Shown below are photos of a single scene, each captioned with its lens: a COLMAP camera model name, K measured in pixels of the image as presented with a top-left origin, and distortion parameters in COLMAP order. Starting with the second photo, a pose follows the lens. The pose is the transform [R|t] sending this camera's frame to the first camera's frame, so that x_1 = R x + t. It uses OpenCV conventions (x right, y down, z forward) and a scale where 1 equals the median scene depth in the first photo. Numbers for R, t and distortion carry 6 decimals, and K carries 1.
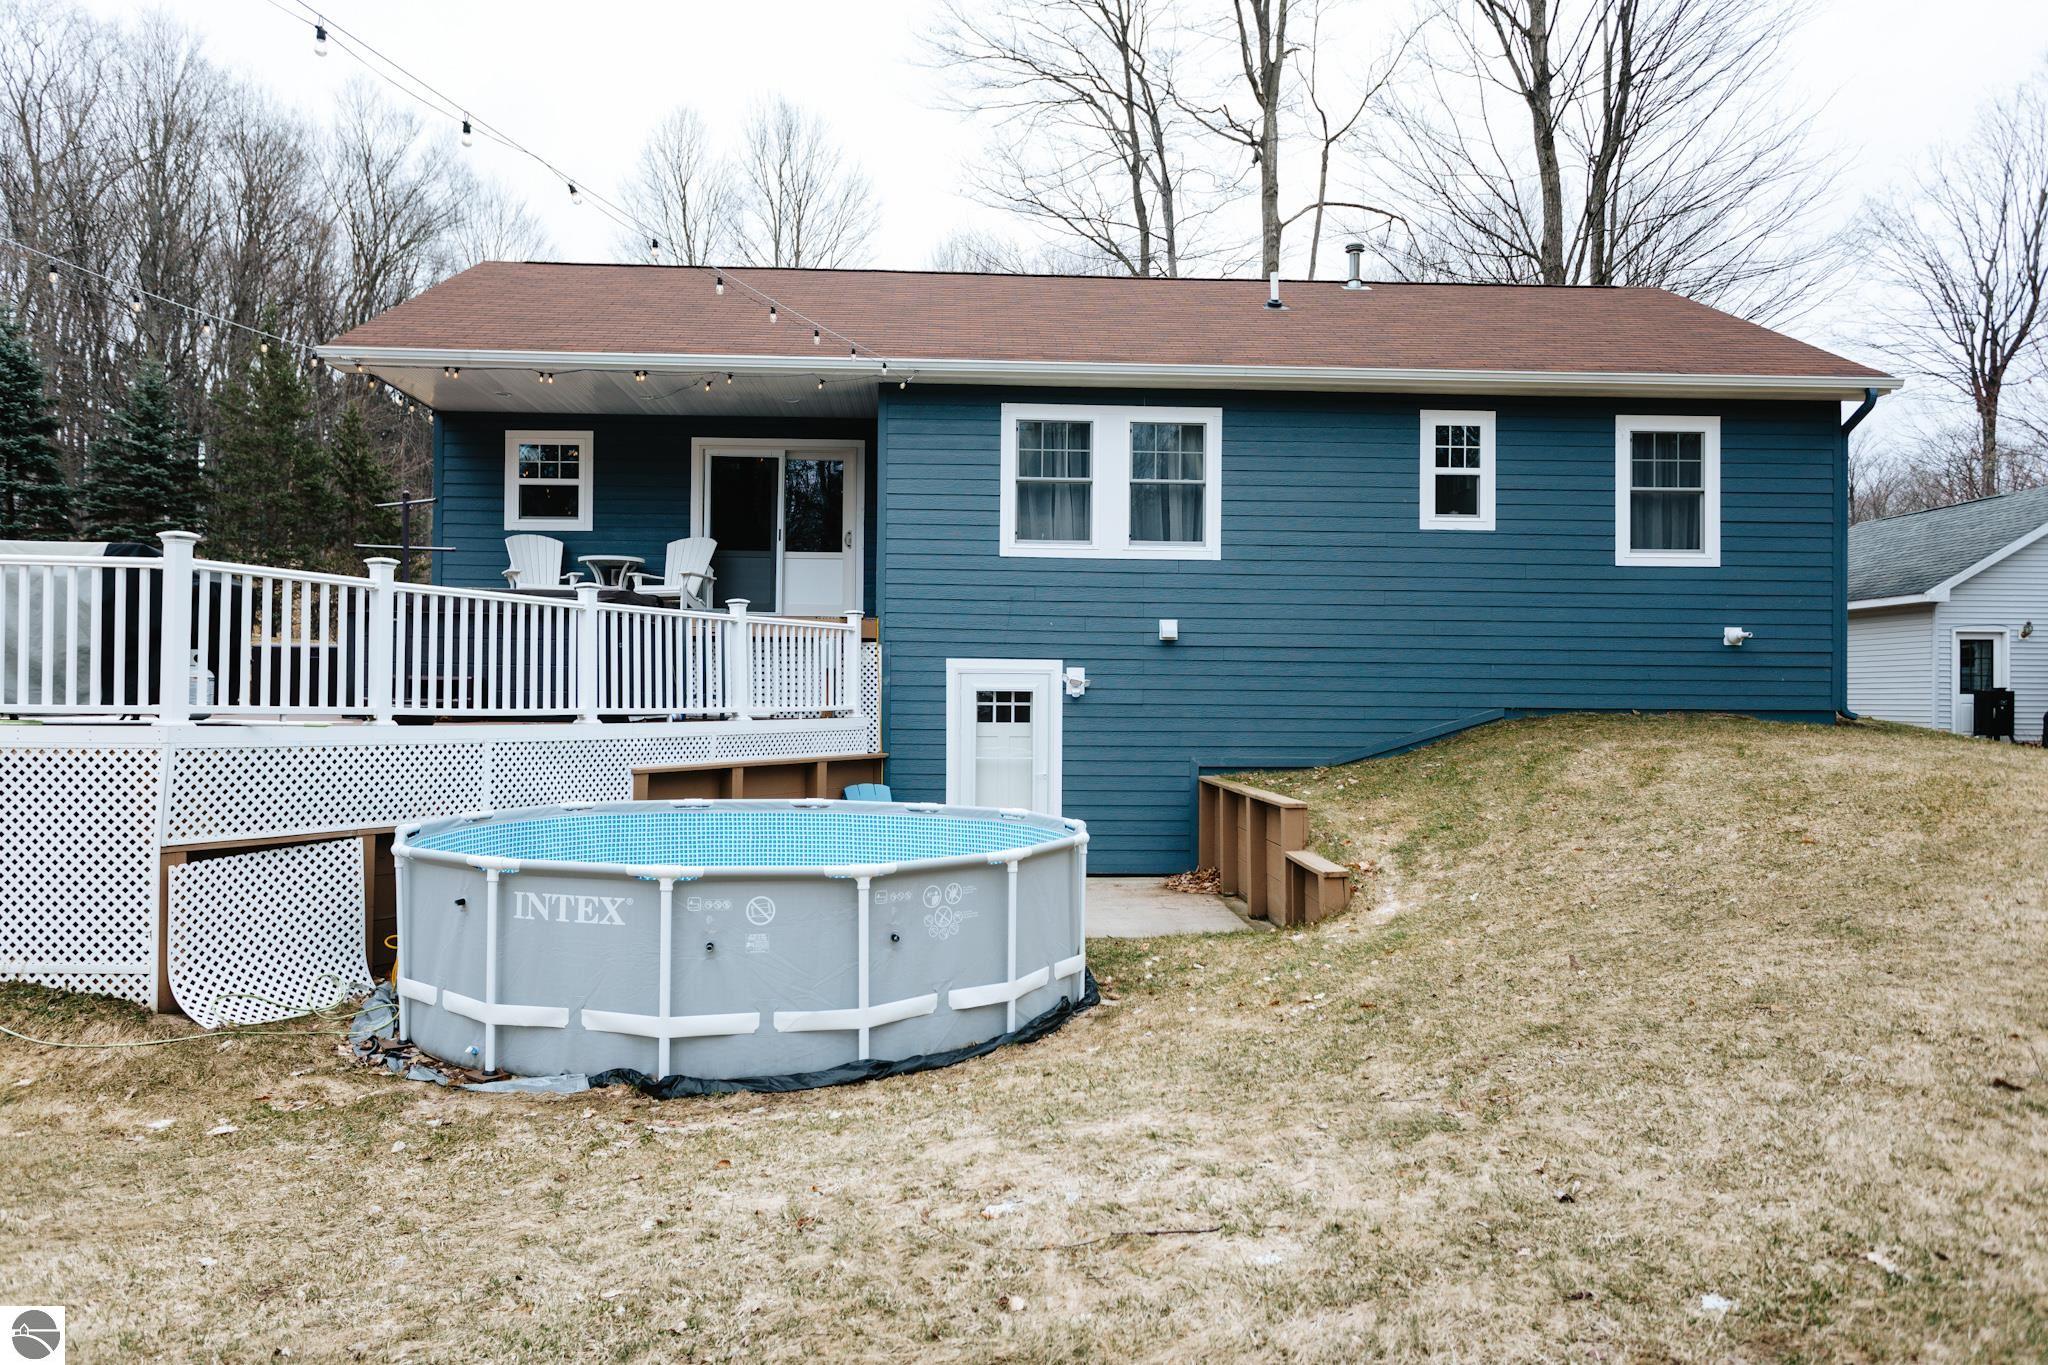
lens RADIAL K [[1354.8, 0, 1004.2], [0, 1354.8, 679.7], [0, 0, 1]] dist [0.000944, 0.006890]
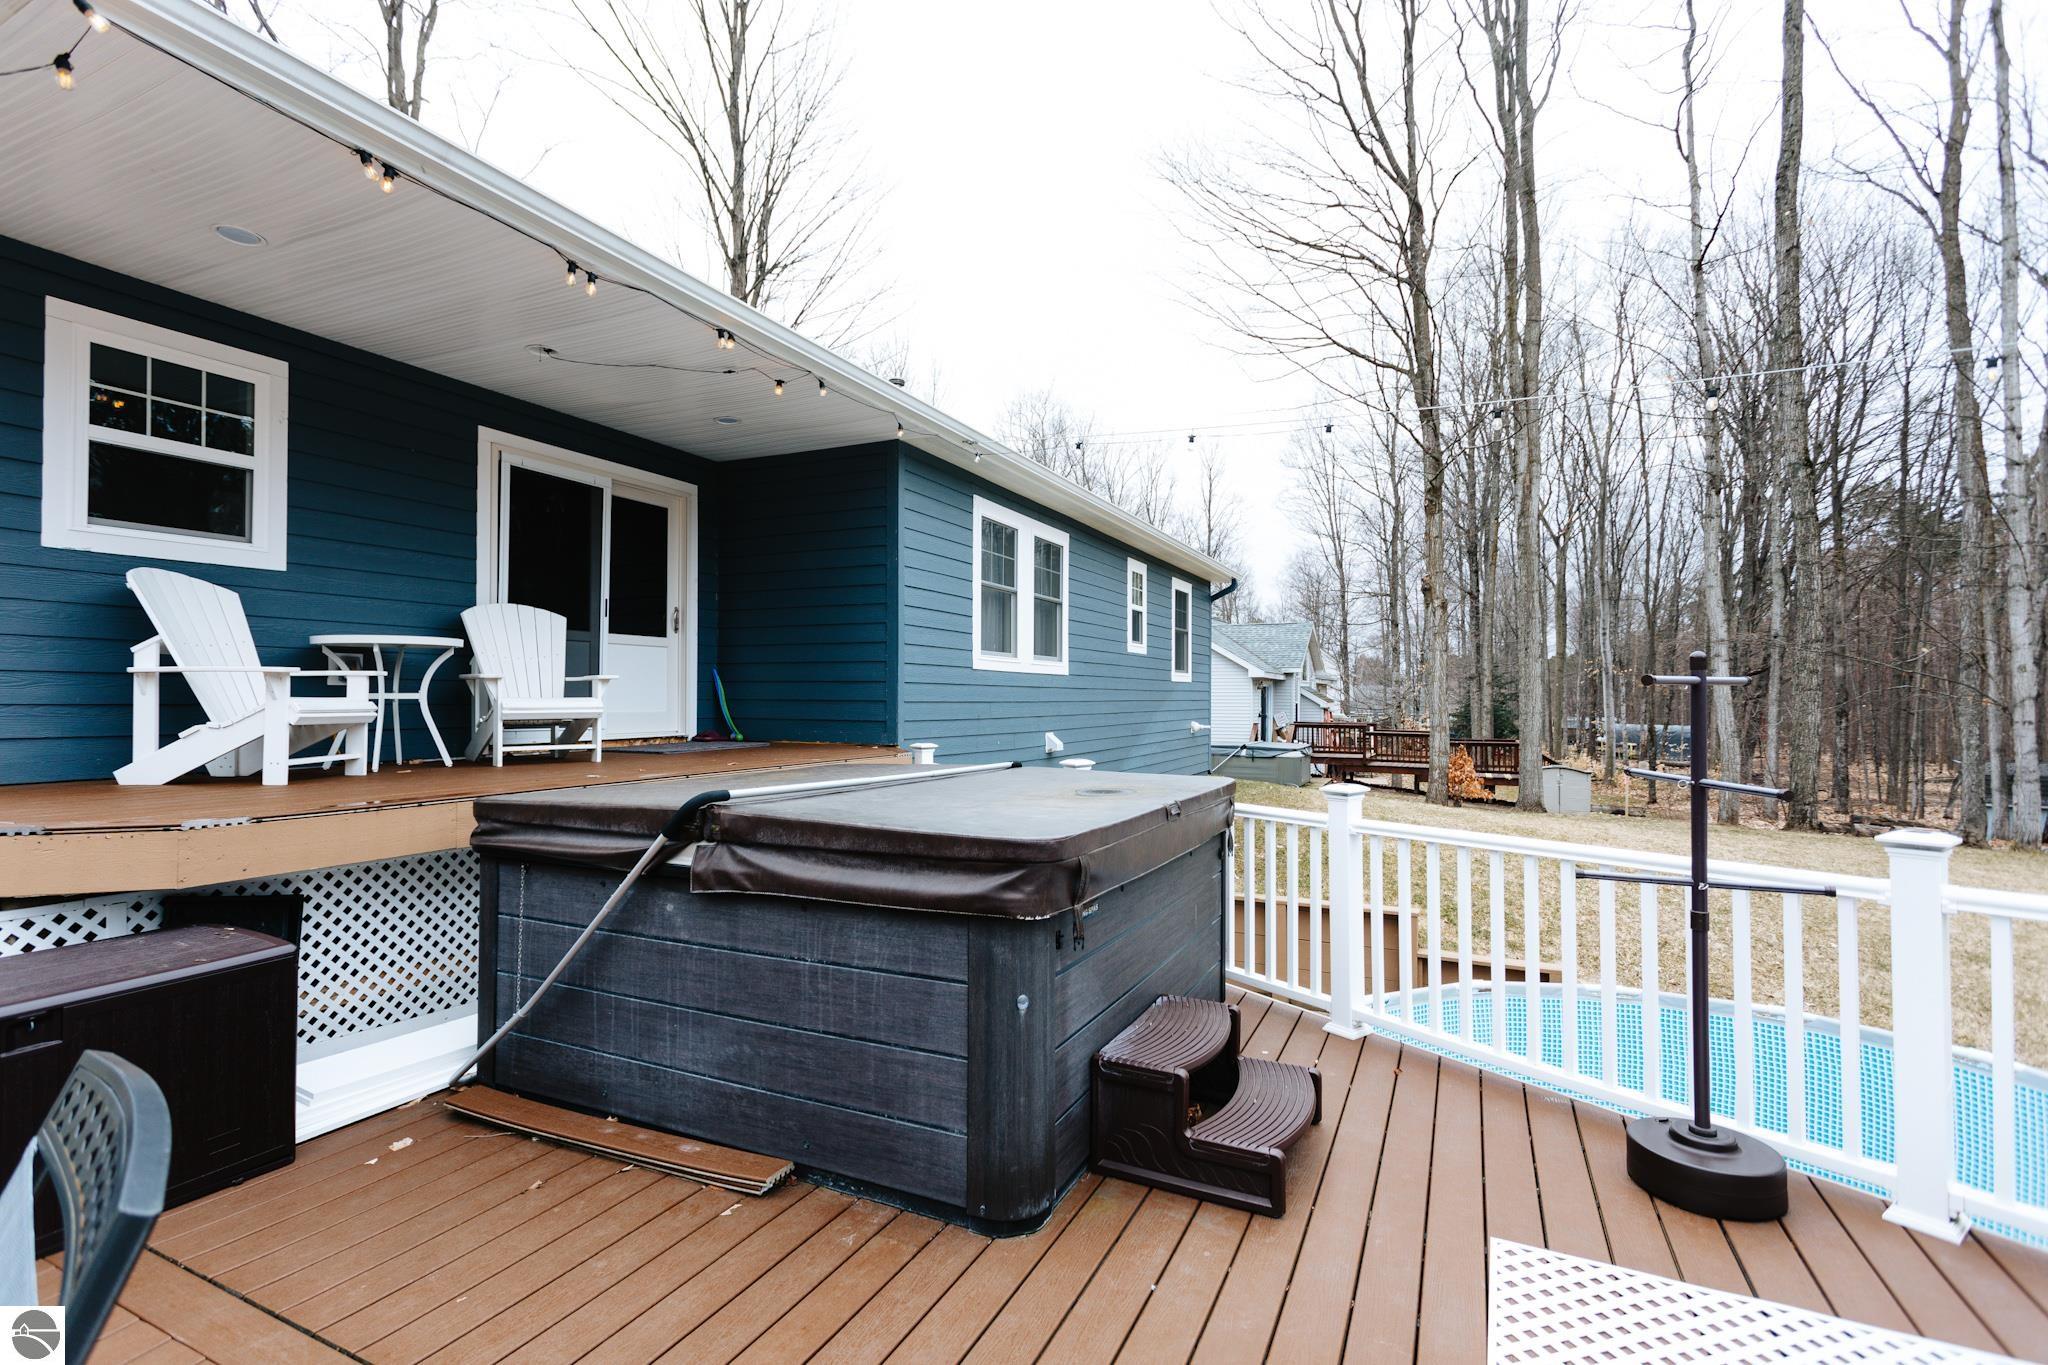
lens RADIAL K [[960.4, 0, 999.1], [0, 960.4, 679.0], [0, 0, 1]] dist [0.006063, 0.001577]
pose [[0.478021, 0.009306, 0.878299, -0.530705], [-0.010630, 0.999932, -0.004809, -0.080276], [-0.878284, -0.007038, 0.478087, 0.678860]]
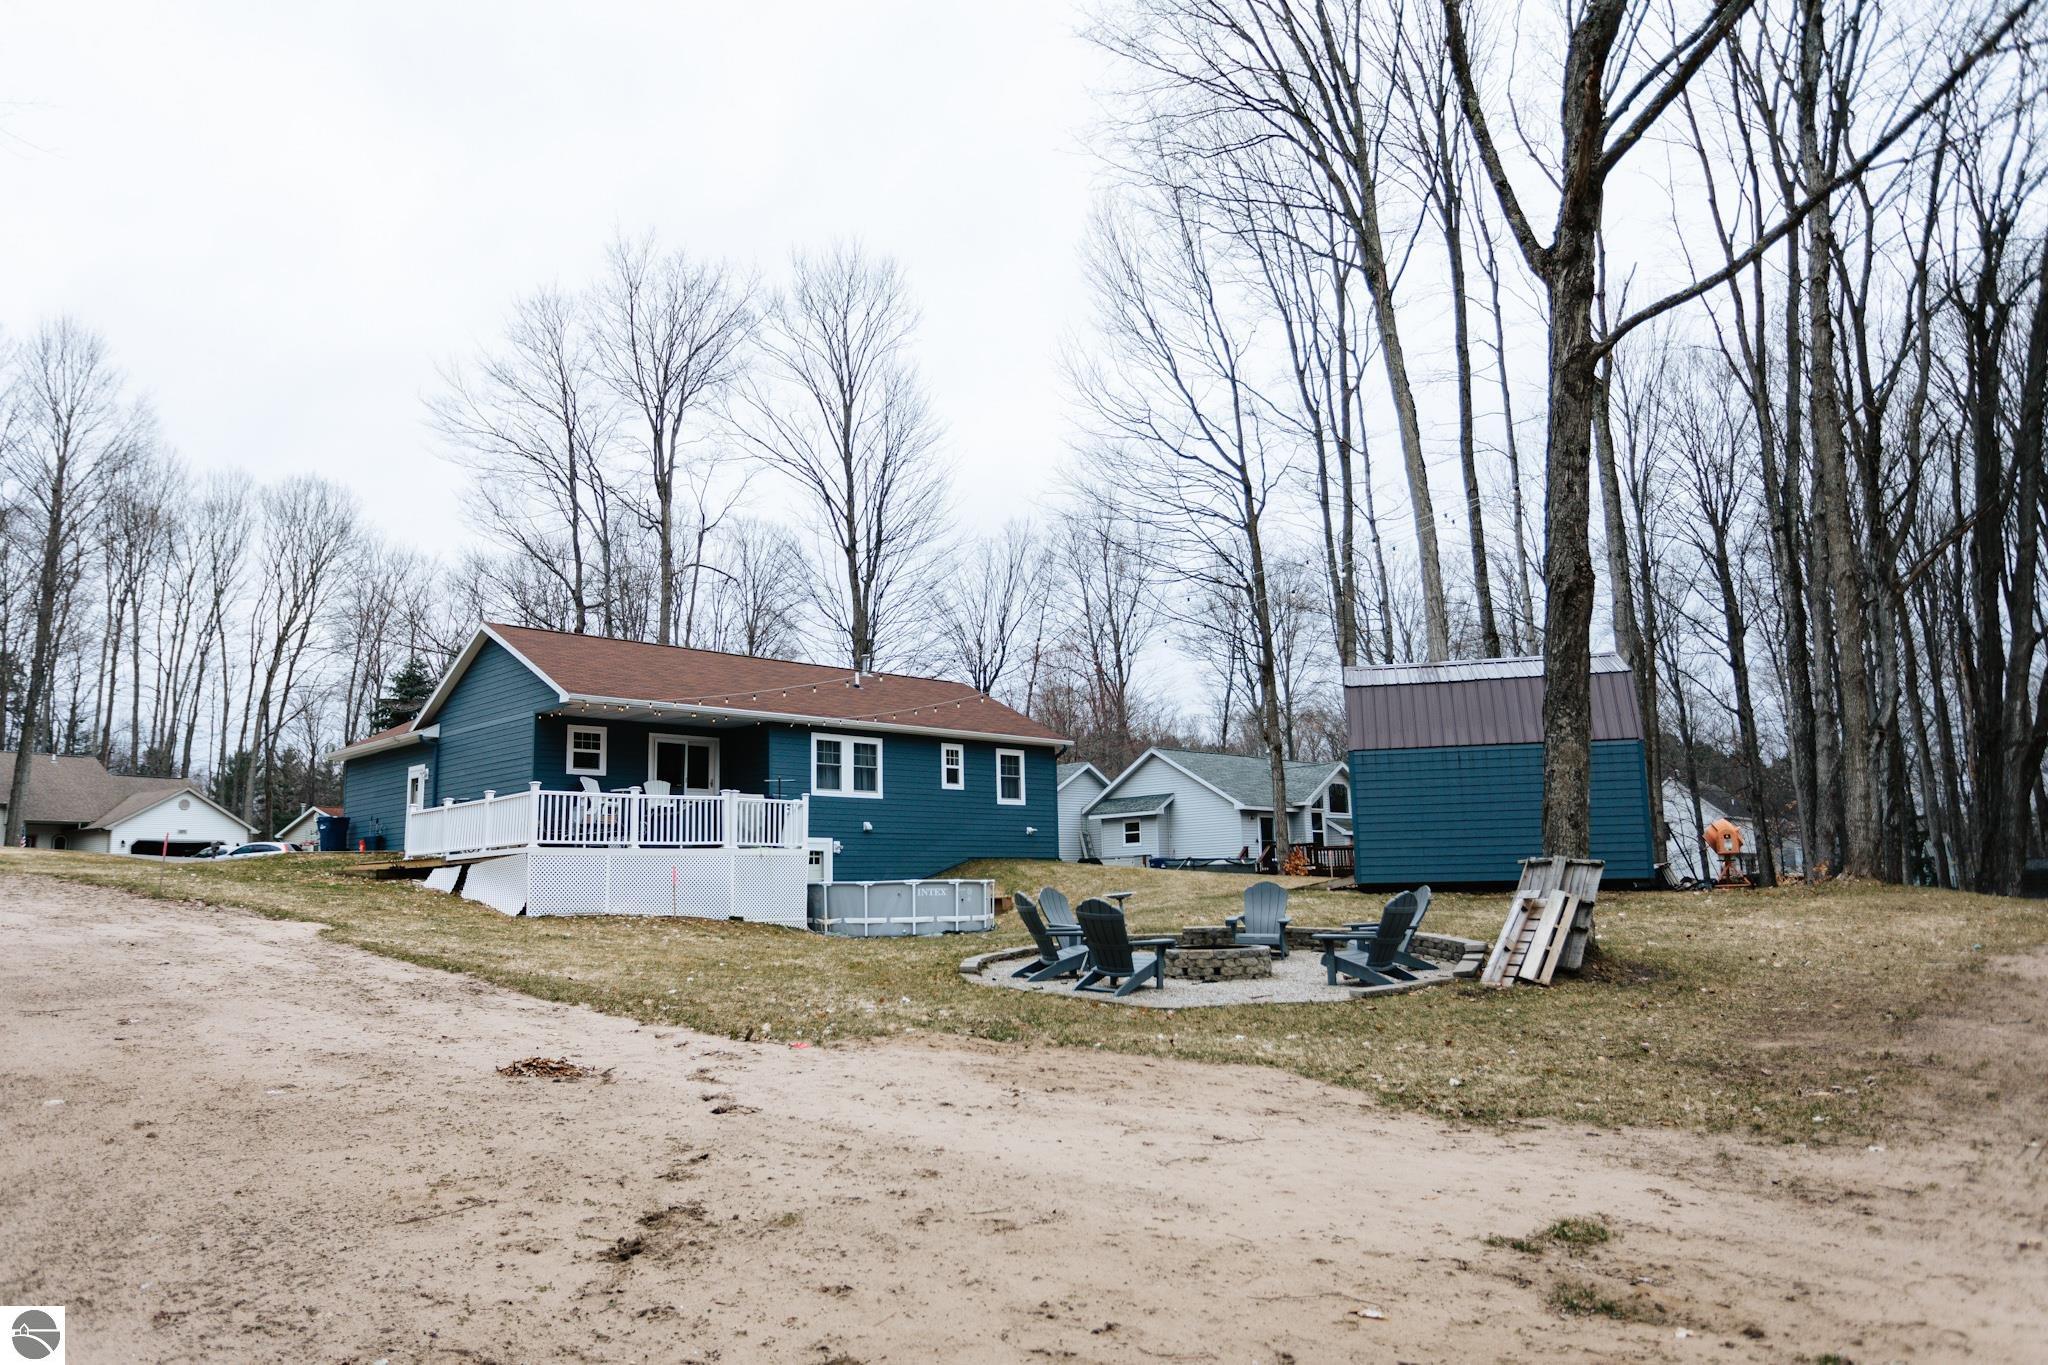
lens RADIAL K [[1354.8, 0, 1004.2], [0, 1354.8, 679.7], [0, 0, 1]] dist [0.000944, 0.006890]
pose [[0.743508, 0.081248, 0.663773, -1.355595], [0.020374, 0.989379, -0.143924, 0.059748], [-0.668417, 0.120533, 0.733956, -1.023789]]
